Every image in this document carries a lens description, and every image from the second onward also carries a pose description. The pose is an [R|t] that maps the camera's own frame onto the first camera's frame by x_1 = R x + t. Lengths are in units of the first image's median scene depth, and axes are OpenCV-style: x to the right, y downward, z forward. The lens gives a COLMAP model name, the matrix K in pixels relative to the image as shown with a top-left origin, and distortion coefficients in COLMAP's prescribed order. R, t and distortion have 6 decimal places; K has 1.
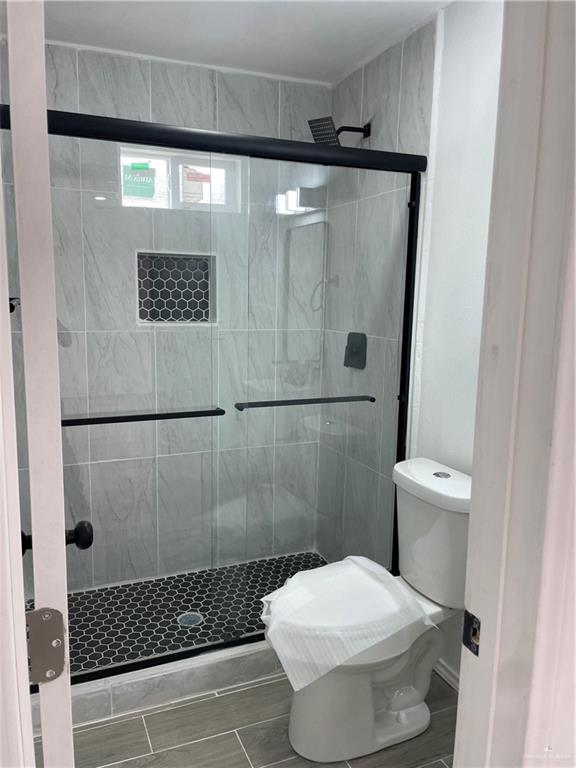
lens RADIAL K [[580.9, 0, 285.4], [0, 580.9, 377.2], [0, 0, 1]] dist [0.097115, -0.120265]
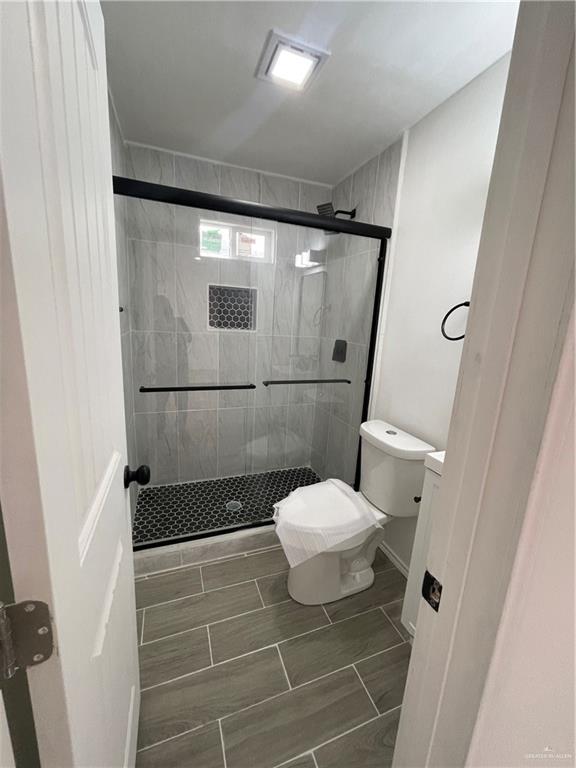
lens RADIAL K [[310.4, 0, 291.8], [0, 310.4, 381.2], [0, 0, 1]] dist [-0.003126, 0.003213]
pose [[0.998864, 0.043172, -0.020175, 0.008342], [-0.041915, 0.997376, 0.059025, -0.006957], [0.022670, -0.058113, 0.998053, 0.134626]]
